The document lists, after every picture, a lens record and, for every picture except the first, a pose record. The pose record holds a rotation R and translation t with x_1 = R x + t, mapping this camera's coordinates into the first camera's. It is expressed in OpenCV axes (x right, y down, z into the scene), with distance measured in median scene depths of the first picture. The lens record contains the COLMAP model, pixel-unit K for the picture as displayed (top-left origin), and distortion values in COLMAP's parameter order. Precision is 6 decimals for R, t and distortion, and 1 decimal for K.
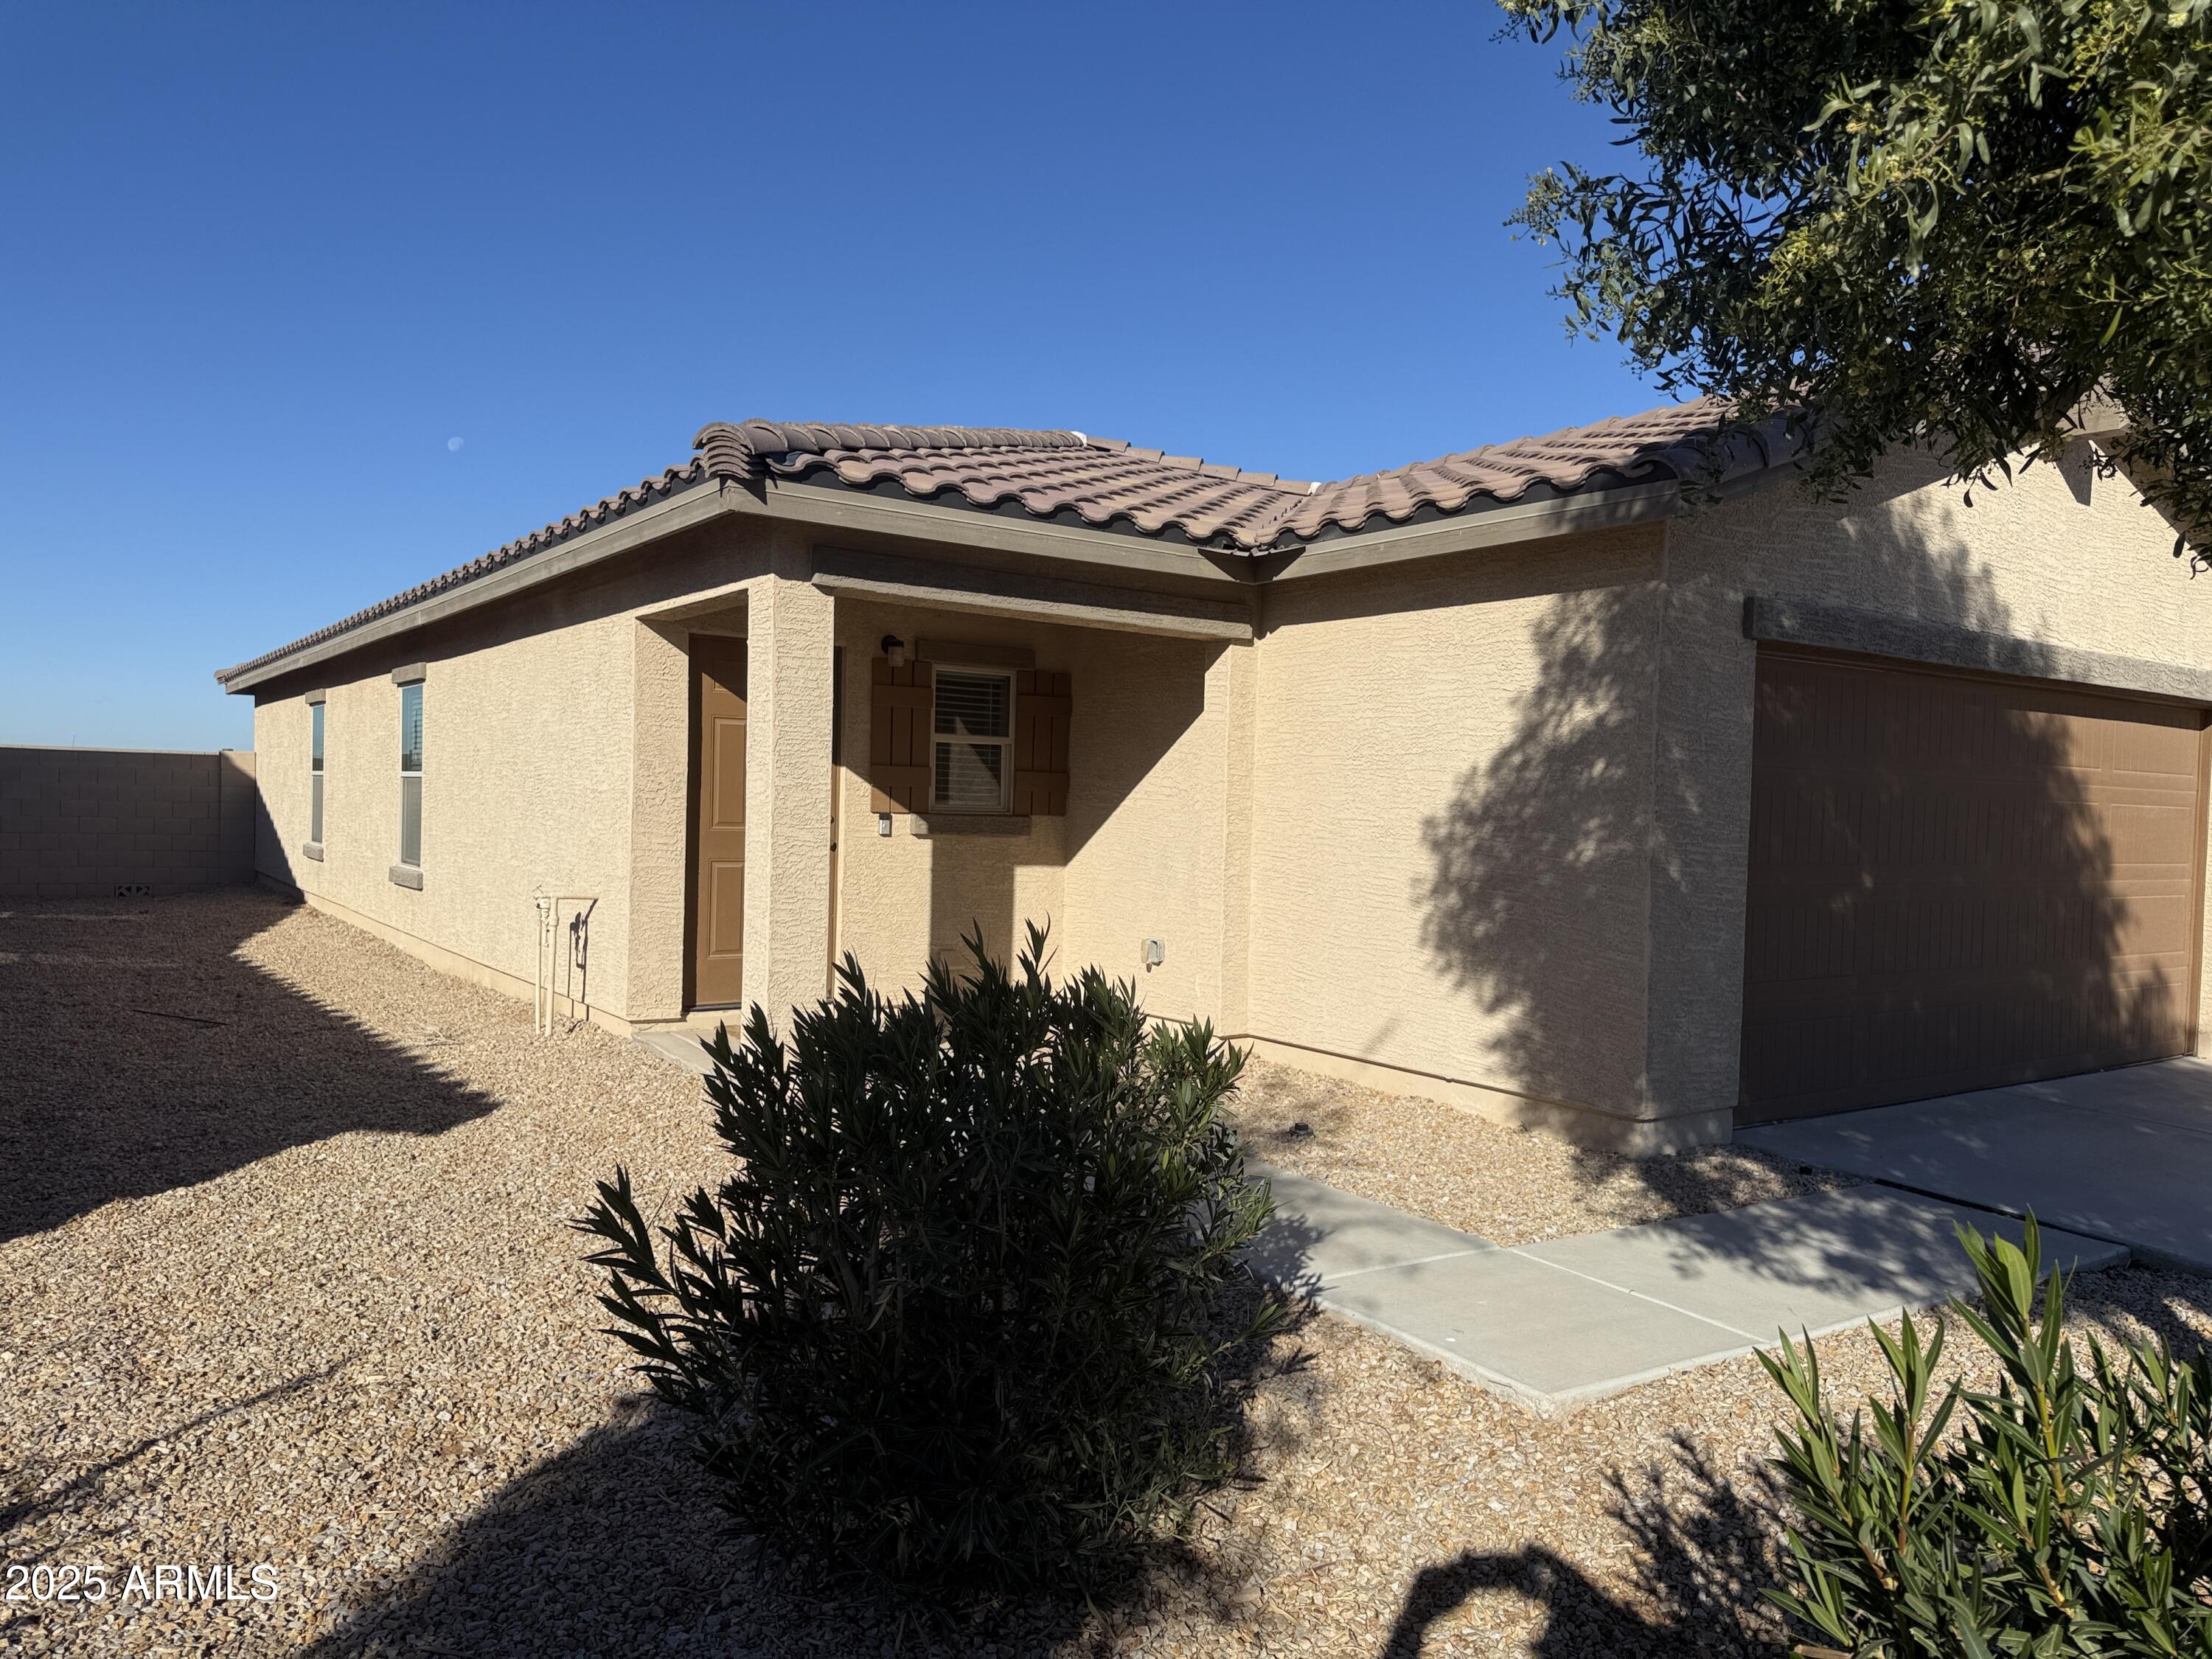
lens RADIAL K [[1562.6, 0, 1105.8], [0, 1562.6, 830.7], [0, 0, 1]] dist [0.057592, -0.072497]
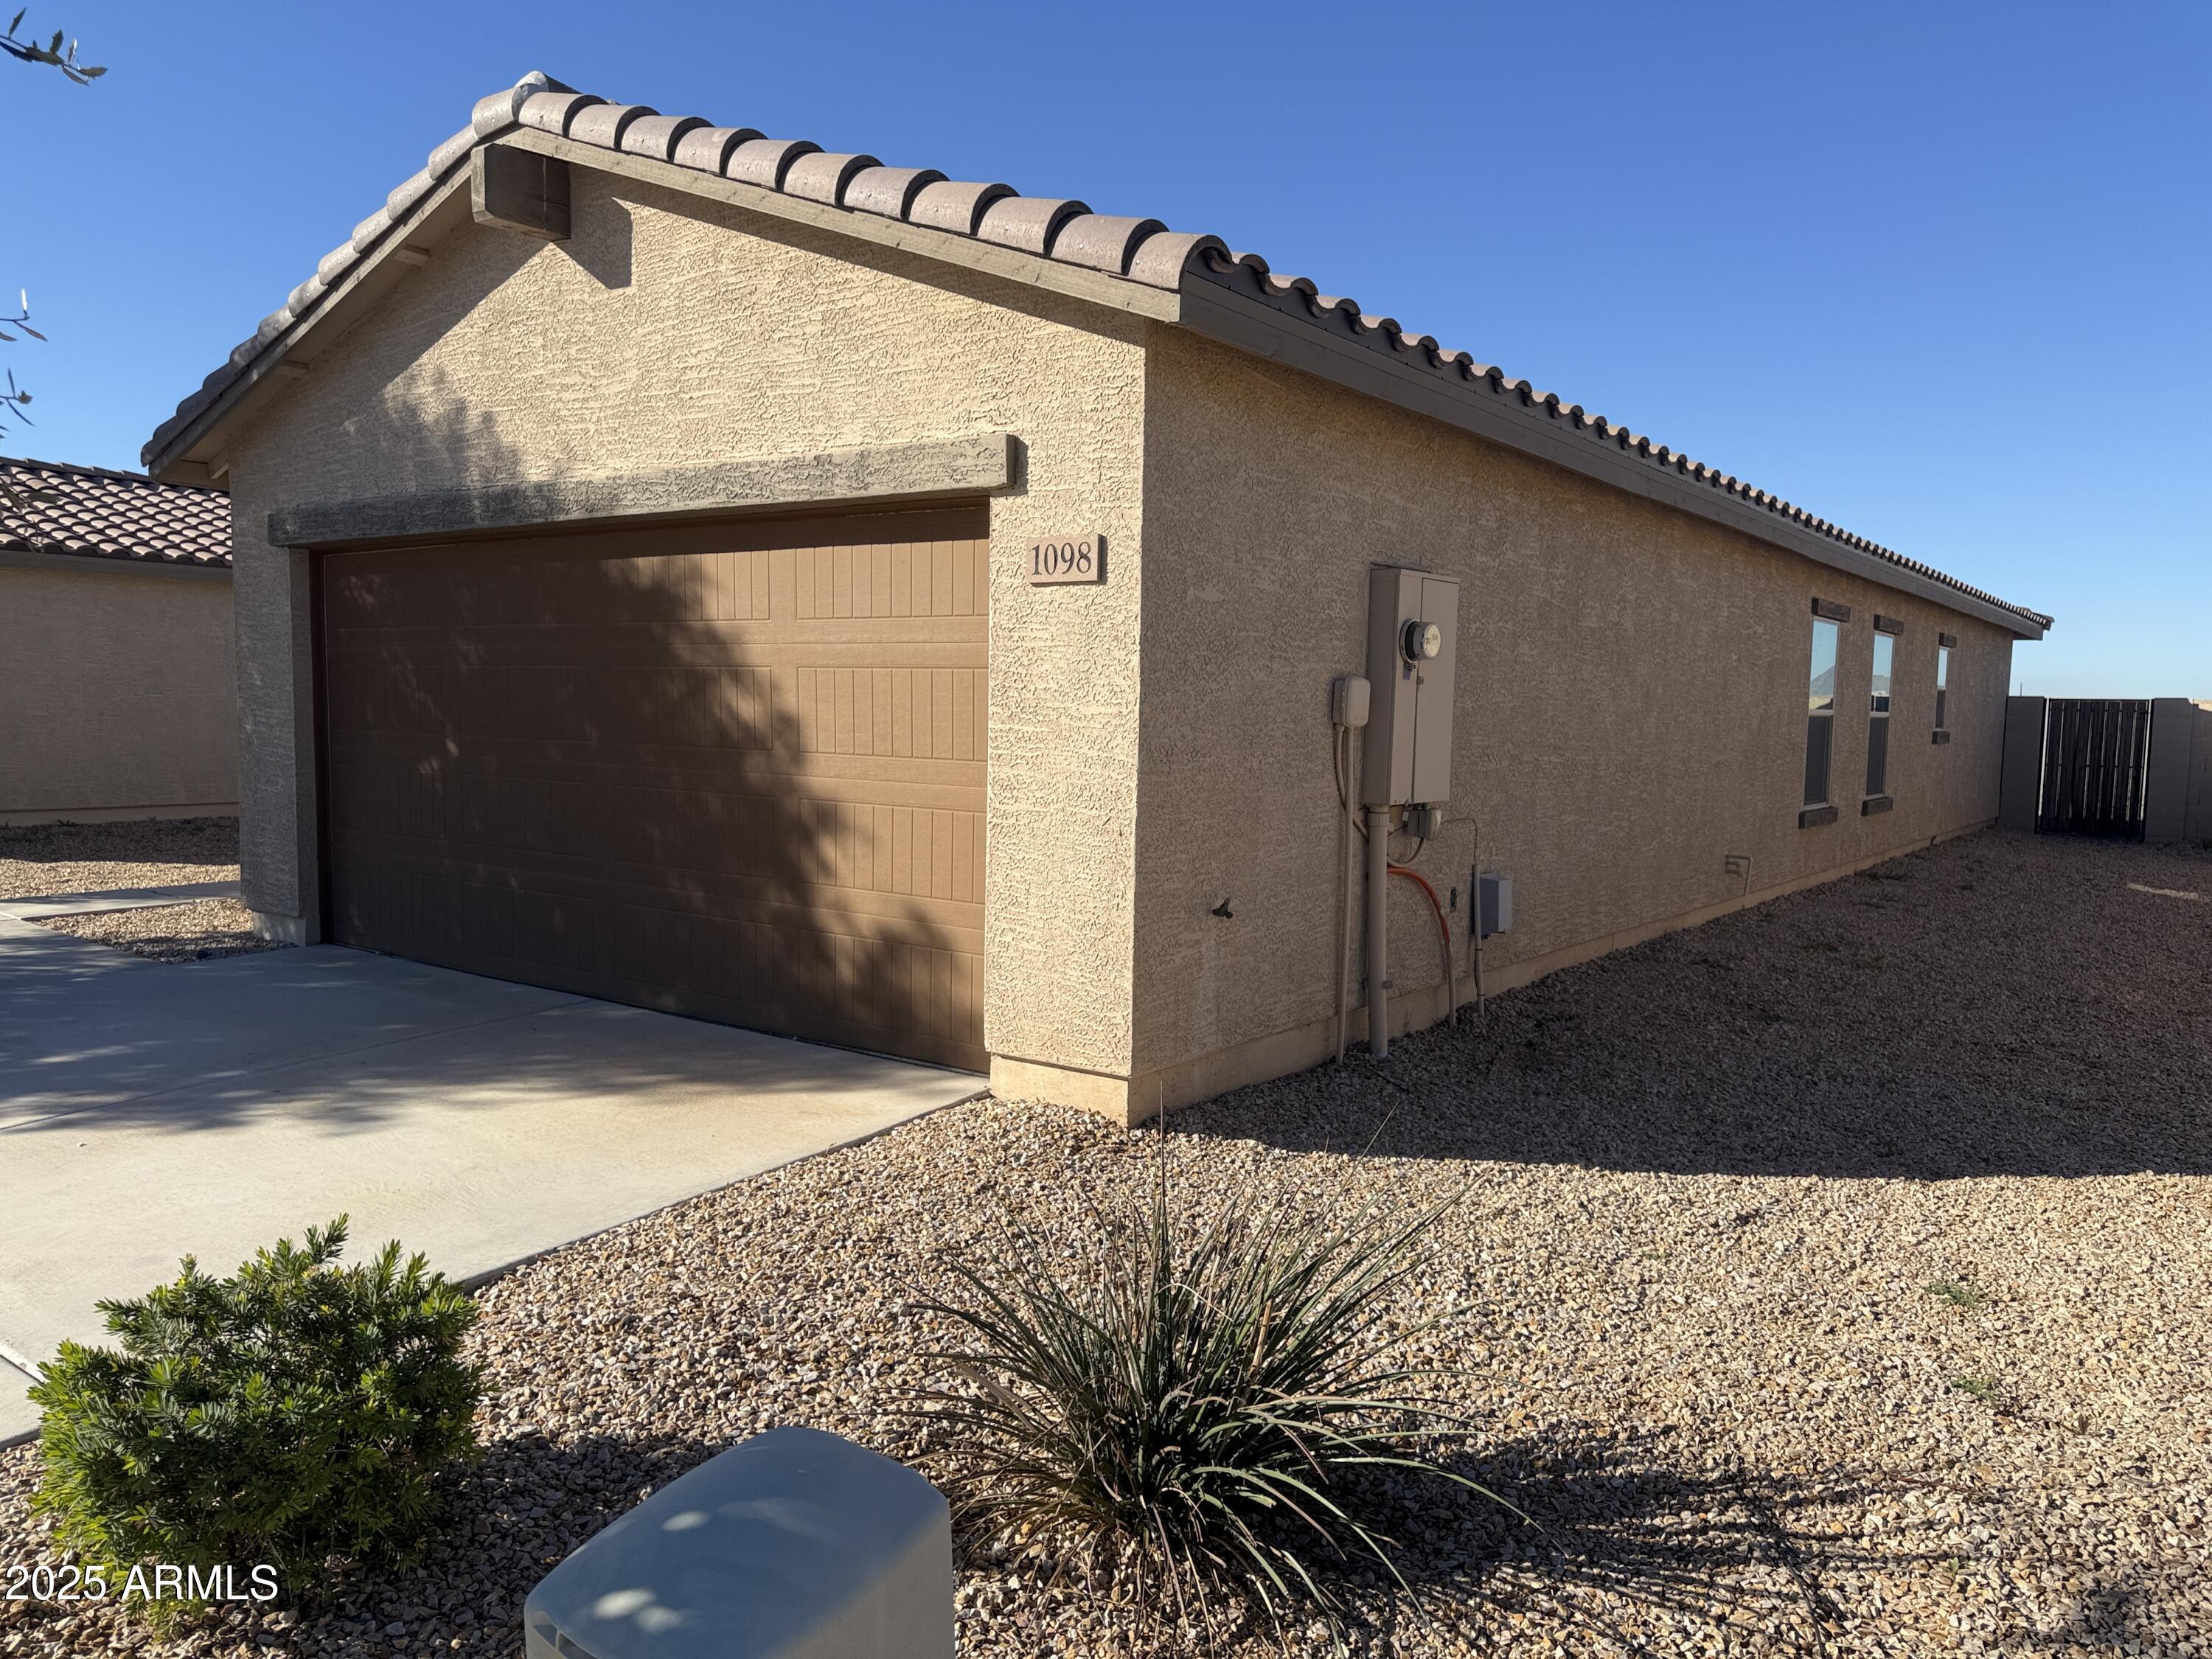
lens RADIAL K [[1562.6, 0, 1108.3], [0, 1562.6, 830.4], [0, 0, 1]] dist [0.057592, -0.072497]
pose [[0.324458, 0.053735, -0.944372, 1.544202], [-0.026899, 0.998505, 0.047573, 0.023321], [0.945517, 0.009968, 0.325419, 1.029178]]
